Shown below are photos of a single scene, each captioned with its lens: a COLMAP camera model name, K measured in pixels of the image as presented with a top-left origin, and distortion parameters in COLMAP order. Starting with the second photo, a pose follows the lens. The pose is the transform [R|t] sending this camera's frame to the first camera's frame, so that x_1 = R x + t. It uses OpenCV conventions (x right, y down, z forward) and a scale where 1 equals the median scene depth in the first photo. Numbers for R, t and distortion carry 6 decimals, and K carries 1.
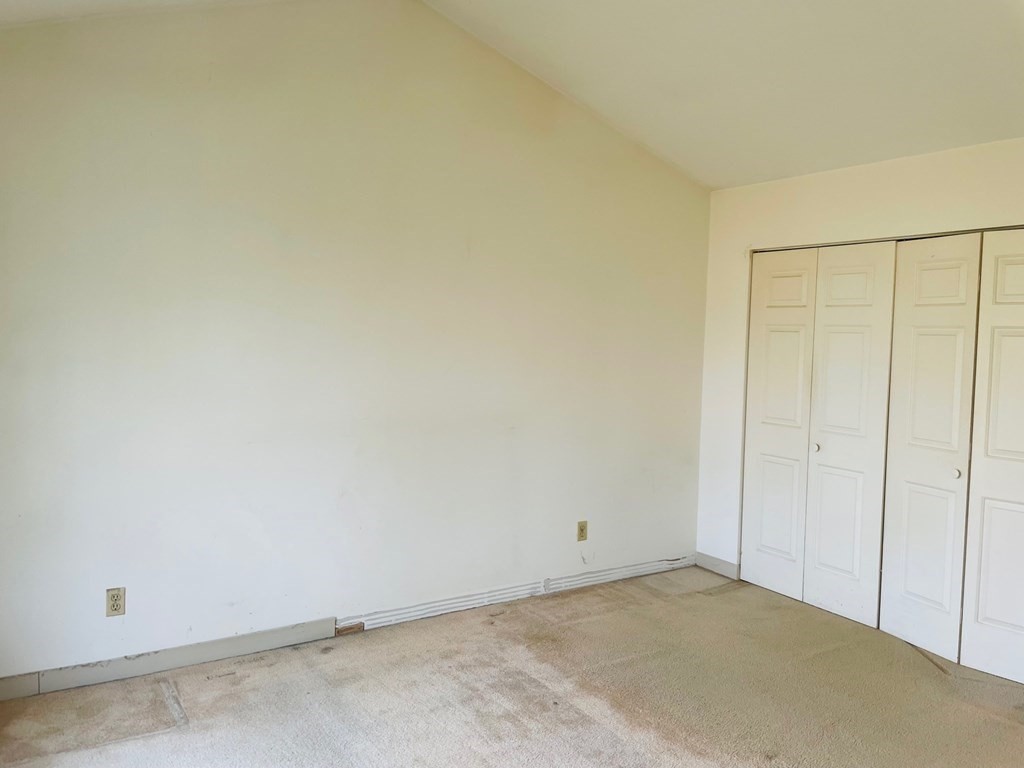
lens RADIAL K [[778.0, 0, 514.7], [0, 778.0, 378.2], [0, 0, 1]] dist [0.081354, -0.124245]
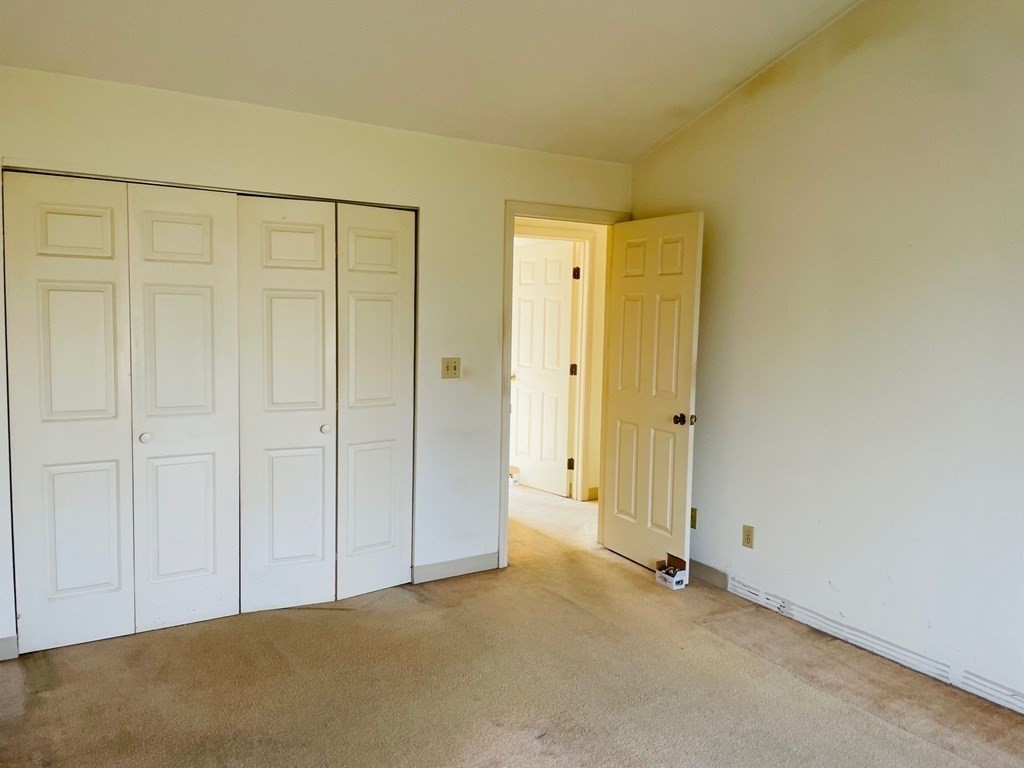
lens RADIAL K [[755.4, 0, 525.4], [0, 755.4, 380.0], [0, 0, 1]] dist [0.036805, -0.058629]
pose [[-0.002503, -0.114326, 0.993440, -0.385381], [0.037451, 0.992736, 0.114339, -0.044883], [-0.999295, 0.037491, 0.001797, 0.623922]]
